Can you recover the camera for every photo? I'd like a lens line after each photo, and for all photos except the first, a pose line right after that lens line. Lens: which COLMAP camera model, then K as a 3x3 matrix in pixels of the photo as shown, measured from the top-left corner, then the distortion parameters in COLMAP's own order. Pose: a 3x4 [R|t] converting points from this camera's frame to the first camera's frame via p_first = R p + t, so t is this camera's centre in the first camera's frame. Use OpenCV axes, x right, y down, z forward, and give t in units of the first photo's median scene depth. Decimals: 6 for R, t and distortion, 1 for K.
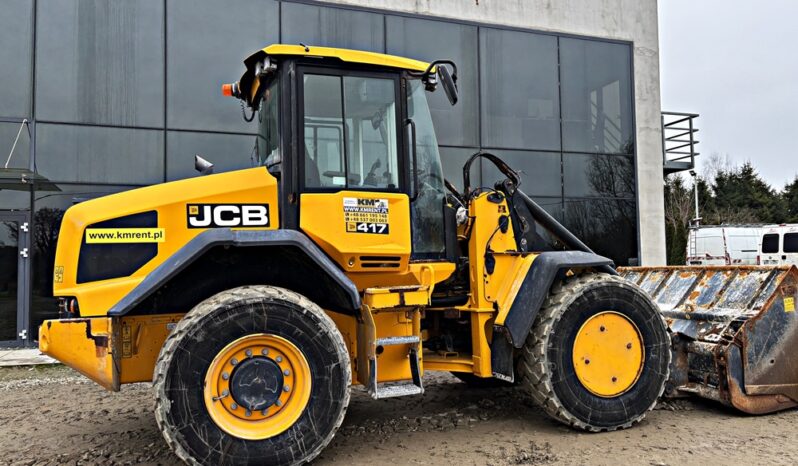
lens RADIAL K [[599.1, 0, 396.6], [0, 599.1, 238.4], [0, 0, 1]] dist [0.055102, -0.065010]
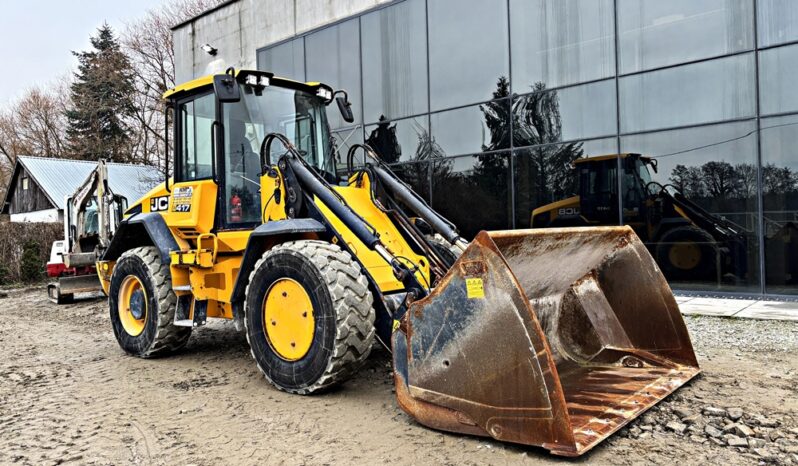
lens RADIAL K [[599.1, 0, 402.8], [0, 599.1, 227.5], [0, 0, 1]] dist [0.055102, -0.065010]
pose [[0.509005, -0.003482, -0.860757, 1.397460], [0.065466, 0.997252, 0.034679, 0.013039], [0.858271, -0.074002, 0.507834, 0.687254]]
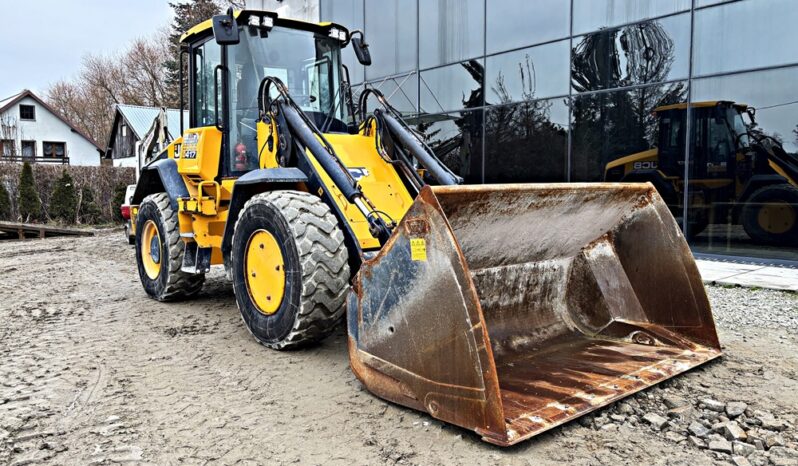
lens RADIAL K [[599.1, 0, 391.9], [0, 599.1, 227.0], [0, 0, 1]] dist [0.055102, -0.065010]
pose [[0.354063, 0.080925, -0.931714, 1.405995], [0.049637, 0.993219, 0.105130, 0.025111], [0.933903, -0.083471, 0.347645, 0.896161]]
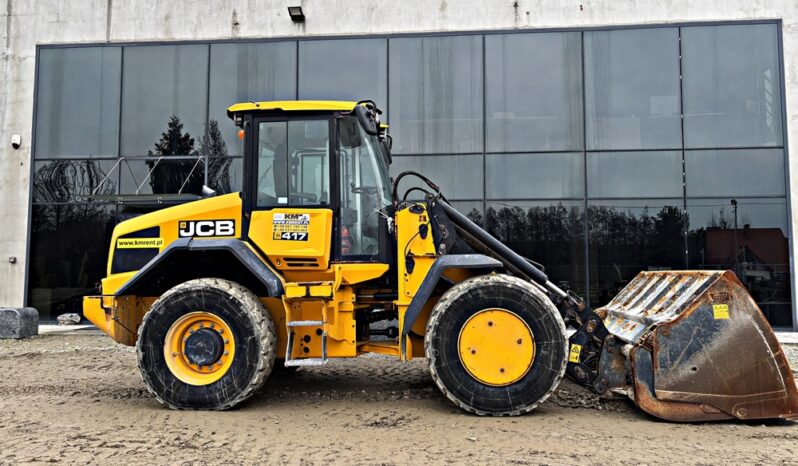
lens RADIAL K [[599.1, 0, 392.7], [0, 599.1, 229.1], [0, 0, 1]] dist [0.055102, -0.065010]
pose [[0.912172, -0.013642, -0.409581, 0.664813], [0.004814, 0.999733, -0.022578, -0.002118], [0.409780, 0.018623, 0.911994, -0.102959]]
